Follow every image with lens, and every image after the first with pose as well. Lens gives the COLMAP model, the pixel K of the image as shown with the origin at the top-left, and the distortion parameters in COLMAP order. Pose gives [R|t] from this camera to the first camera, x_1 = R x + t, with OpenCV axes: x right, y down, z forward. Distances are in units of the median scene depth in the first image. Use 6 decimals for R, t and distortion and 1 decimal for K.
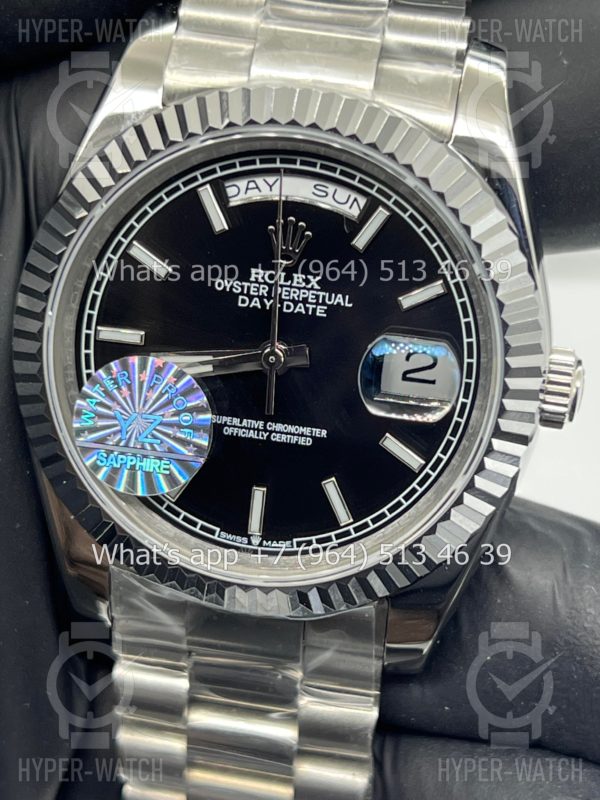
lens RADIAL K [[1801.2, 0, 299.5], [0, 1801.2, 401.0], [0, 0, 1]] dist [-0.010005, 0.000000]
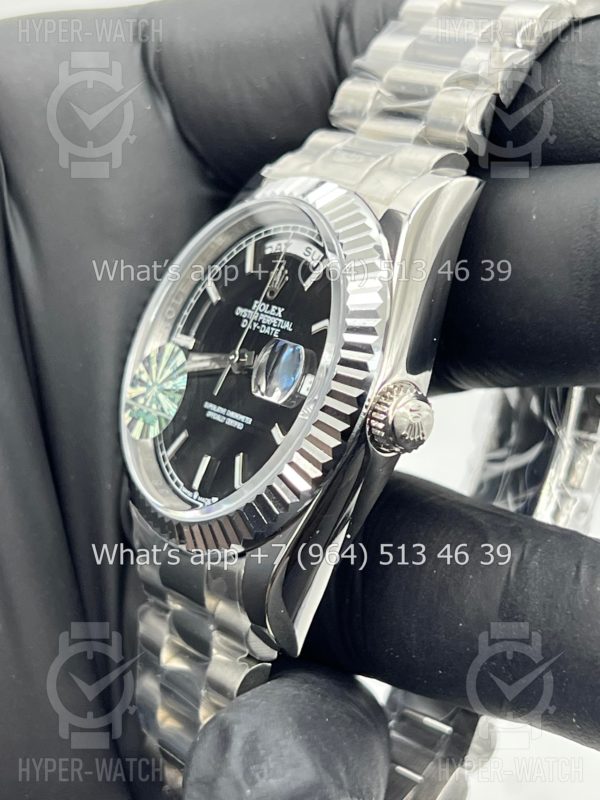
lens RADIAL K [[1801.2, 0, 300.0], [0, 1801.2, 400.3], [0, 0, 1]] dist [-0.010005, 0.000000]
pose [[0.685768, 0.128201, -0.716440, 0.980445], [-0.385881, 0.898666, -0.208553, 0.264860], [0.617104, 0.419480, 0.665747, 0.143491]]
